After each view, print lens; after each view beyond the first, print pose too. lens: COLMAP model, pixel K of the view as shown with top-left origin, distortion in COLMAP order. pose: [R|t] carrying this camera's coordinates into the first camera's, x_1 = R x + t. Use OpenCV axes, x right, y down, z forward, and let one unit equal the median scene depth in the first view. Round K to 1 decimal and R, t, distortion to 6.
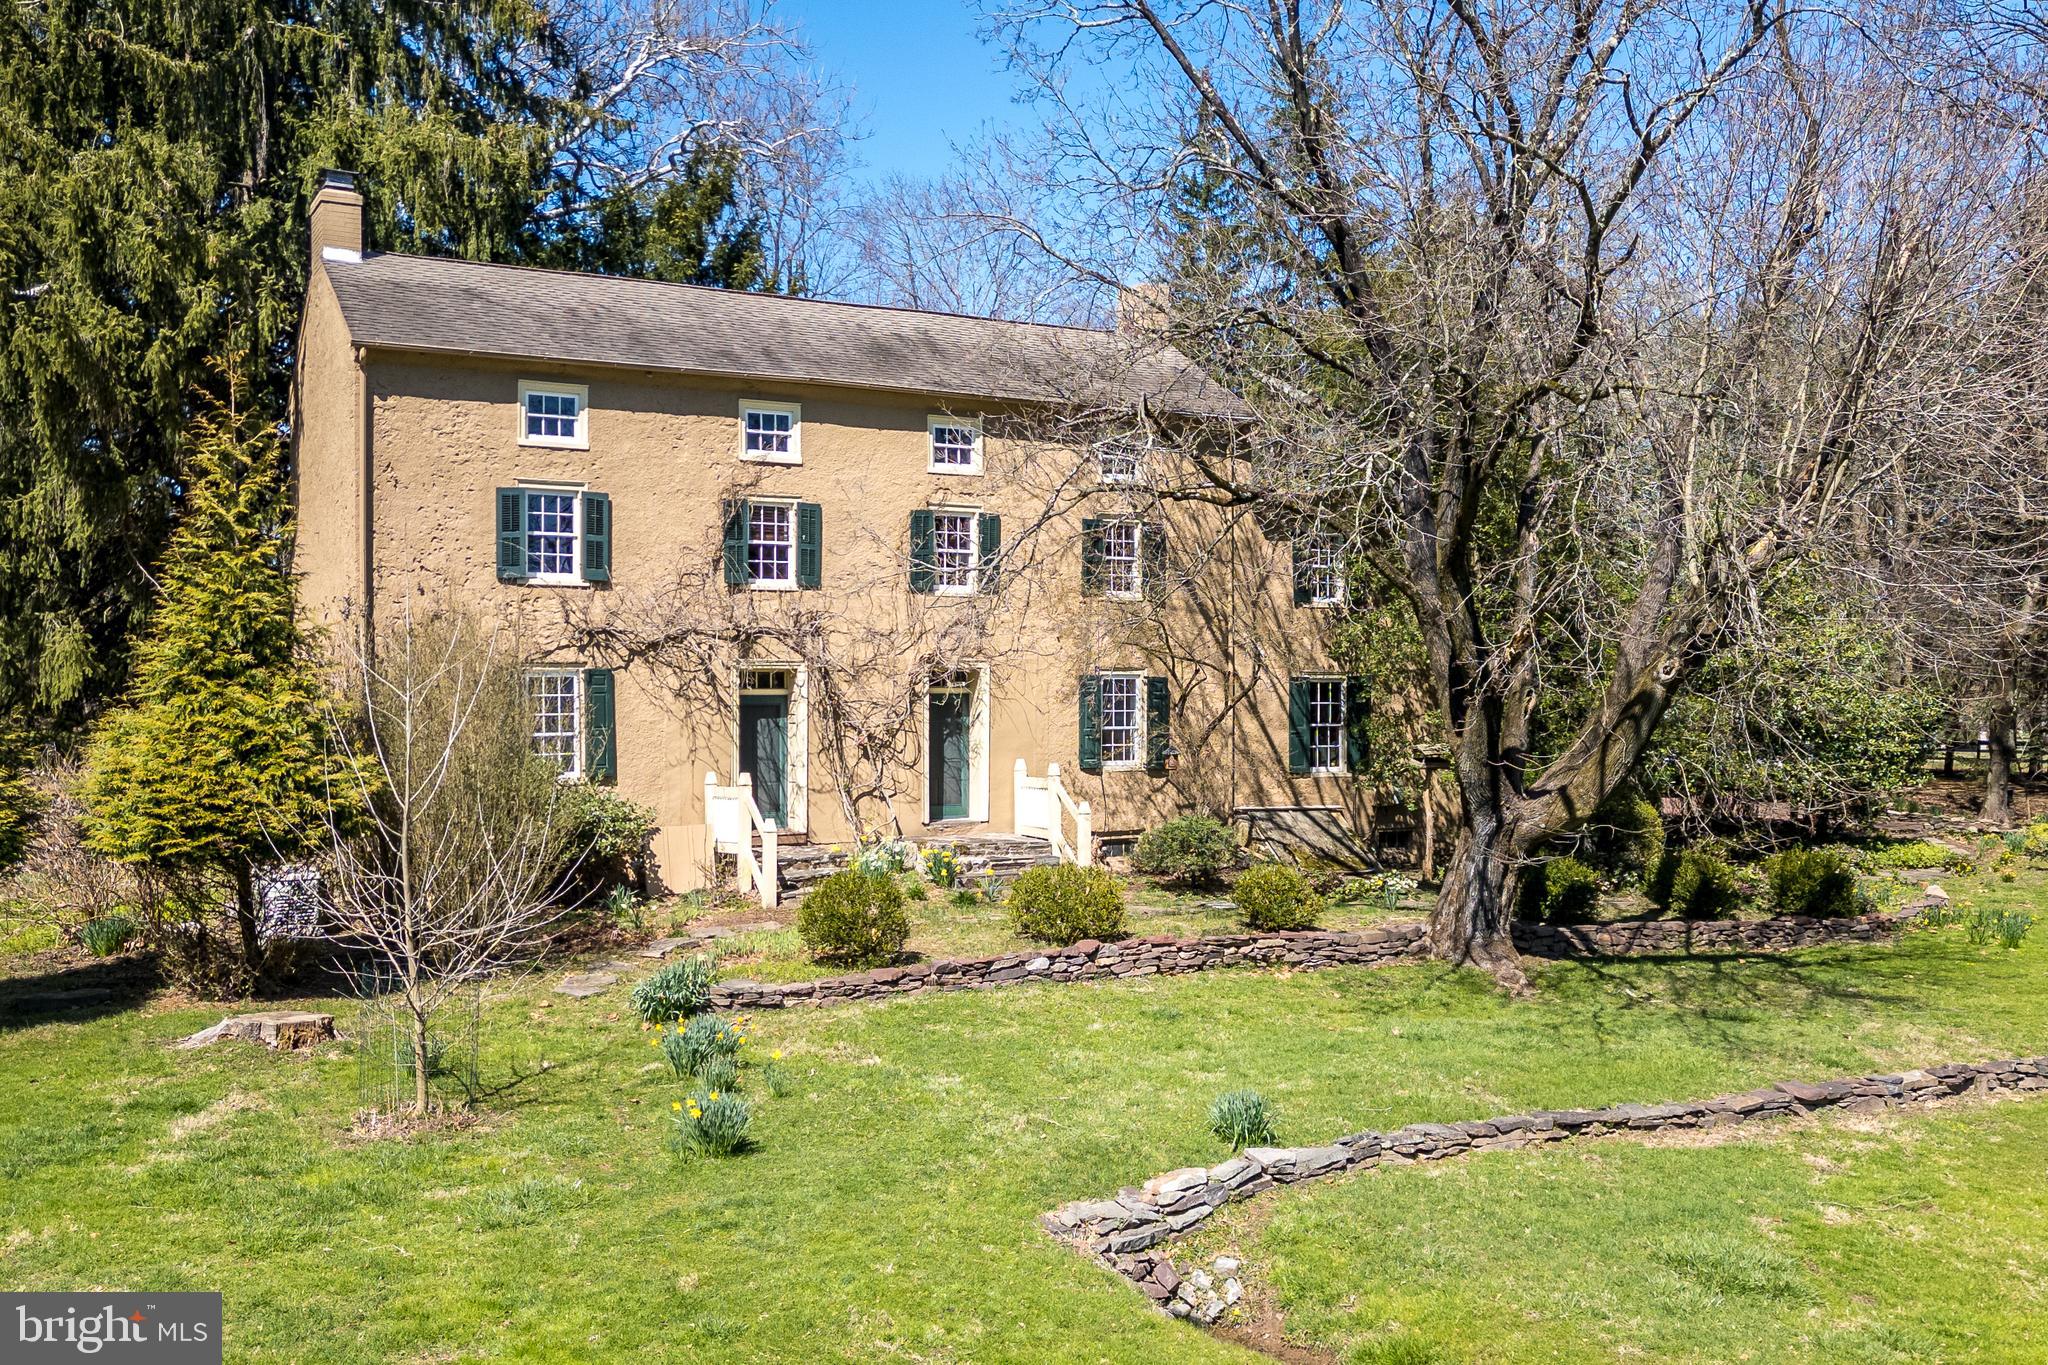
lens RADIAL K [[1783.4, 0, 1107.0], [0, 1783.4, 683.3], [0, 0, 1]] dist [0.129305, -0.197147]
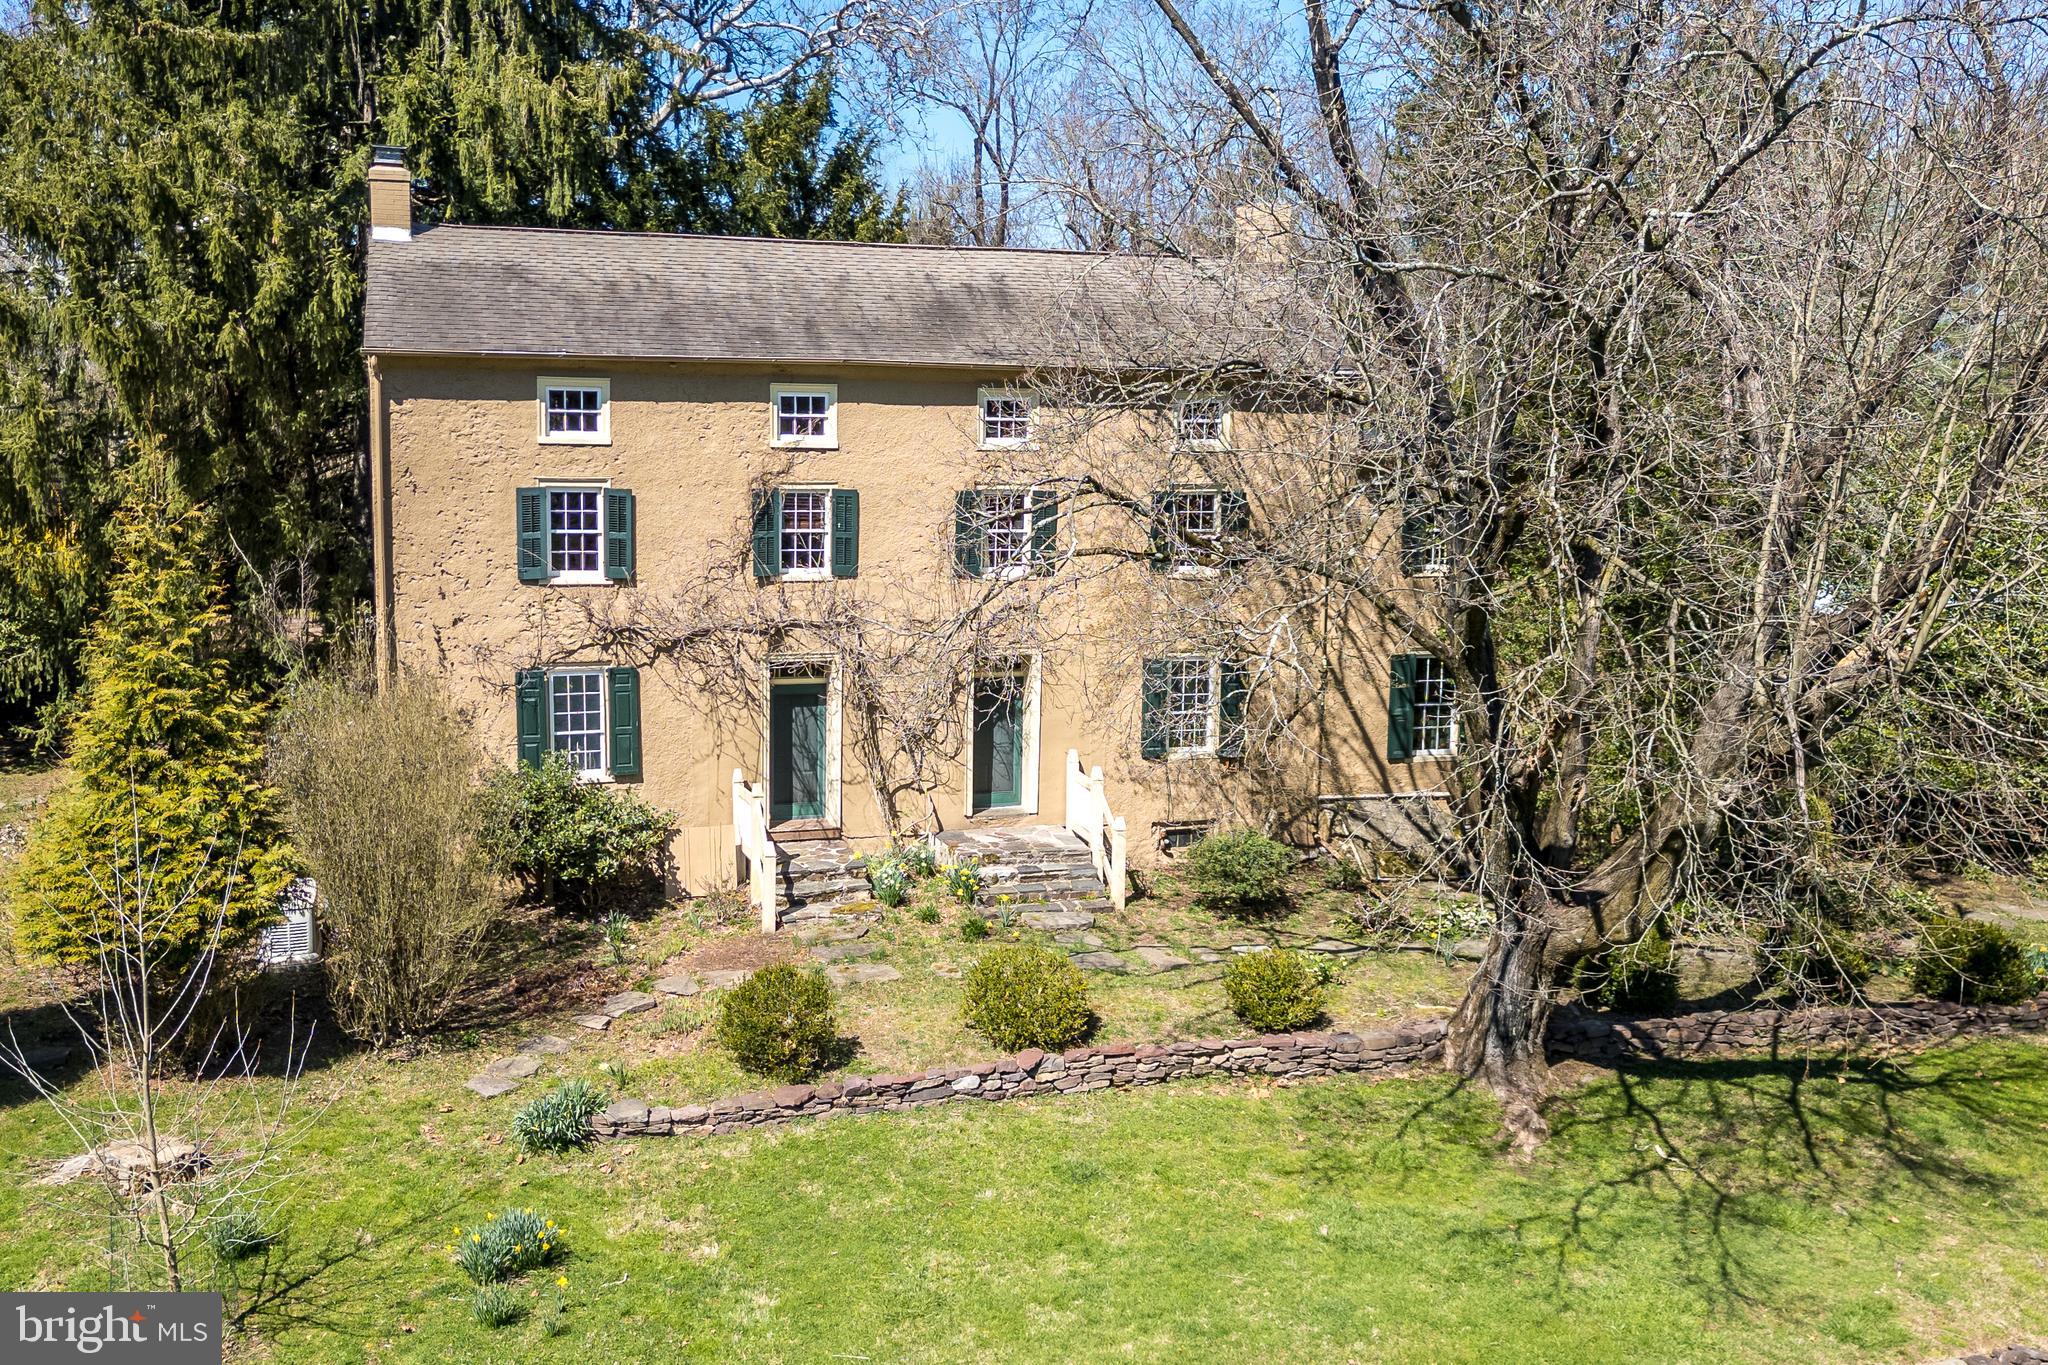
lens RADIAL K [[1743.3, 0, 1019.3], [0, 1743.3, 649.2], [0, 0, 1]] dist [0.112681, -0.210221]
pose [[0.976265, 0.046421, -0.211547, 0.128636], [-0.021235, 0.992570, 0.119809, -0.132977], [0.215537, -0.112473, 0.969997, 0.111333]]
